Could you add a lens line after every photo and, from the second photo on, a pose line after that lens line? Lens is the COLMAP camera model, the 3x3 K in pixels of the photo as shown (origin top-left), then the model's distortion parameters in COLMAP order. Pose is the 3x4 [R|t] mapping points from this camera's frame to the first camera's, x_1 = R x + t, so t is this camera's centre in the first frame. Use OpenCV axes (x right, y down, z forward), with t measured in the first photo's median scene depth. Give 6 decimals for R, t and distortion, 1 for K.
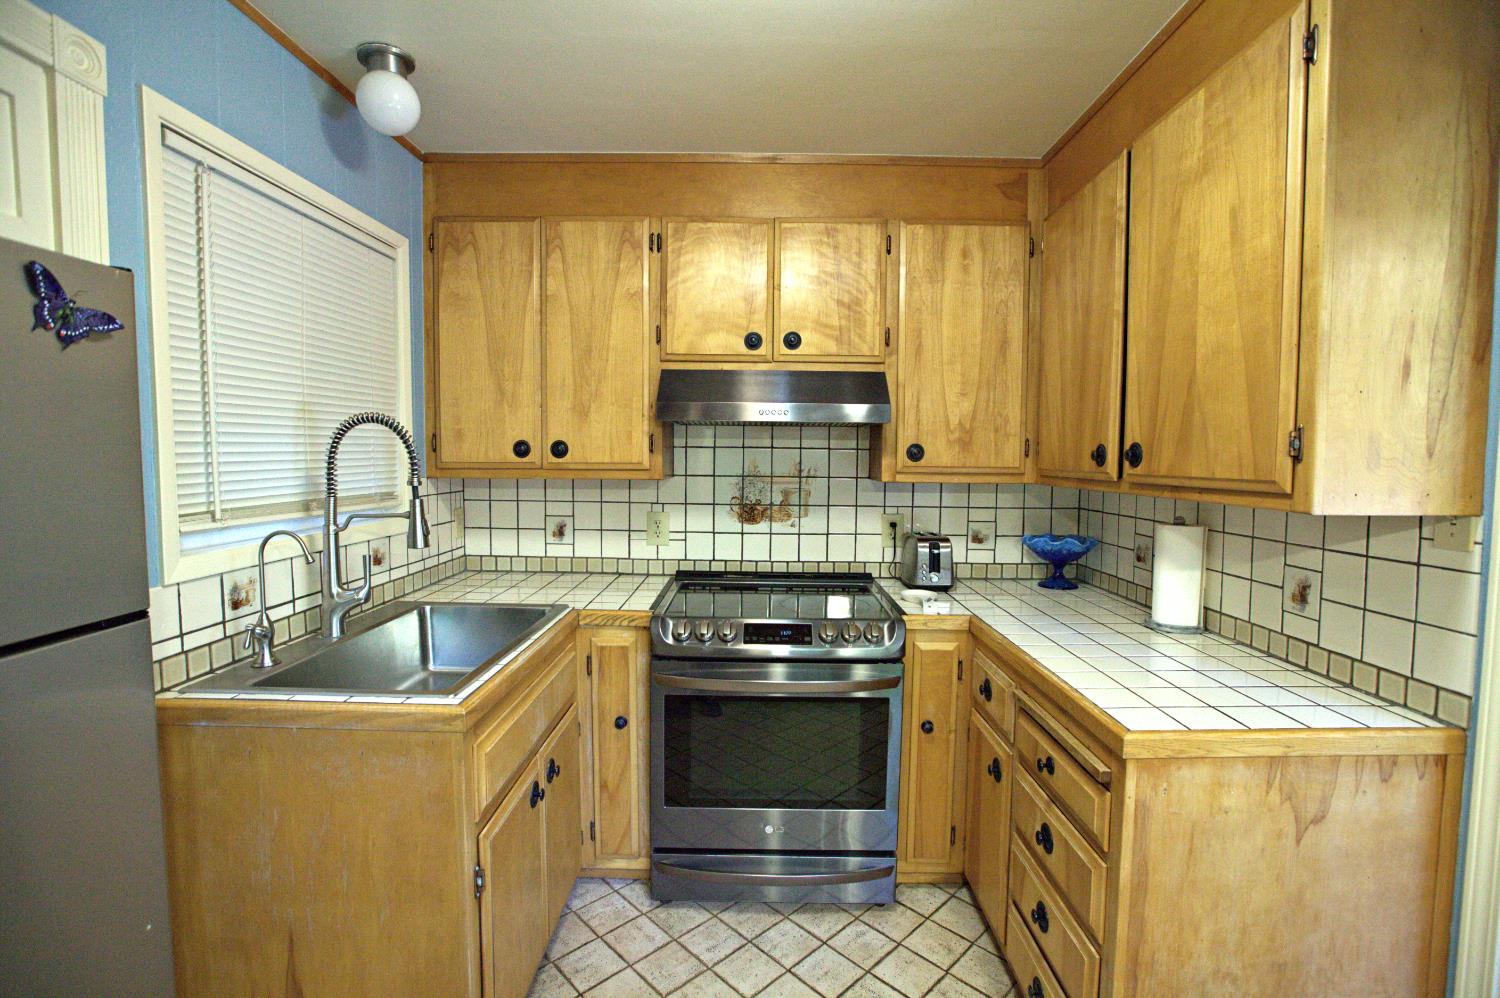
lens RADIAL K [[689.2, 0, 756.4], [0, 689.2, 496.2], [0, 0, 1]] dist [-0.049543, 0.017761]
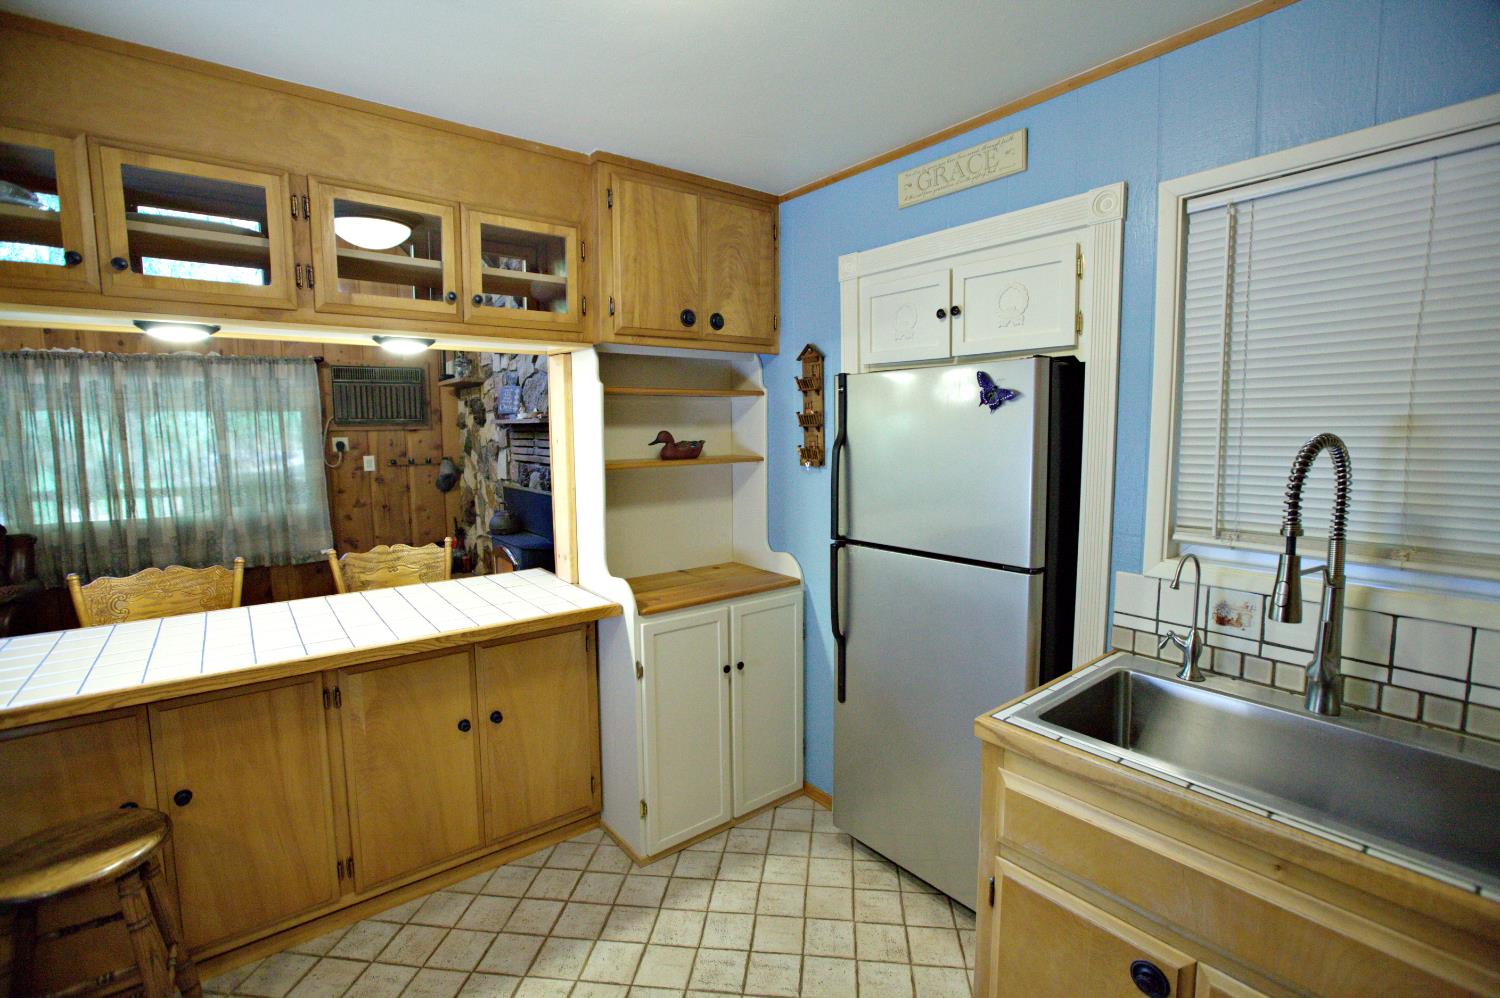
lens RADIAL K [[689.2, 0, 753.6], [0, 689.2, 491.5], [0, 0, 1]] dist [-0.049543, 0.017761]
pose [[-0.779383, 0.056257, -0.624017, 0.319831], [-0.038437, 0.989792, 0.137240, -0.112477], [0.625368, 0.130948, -0.769264, 0.976774]]
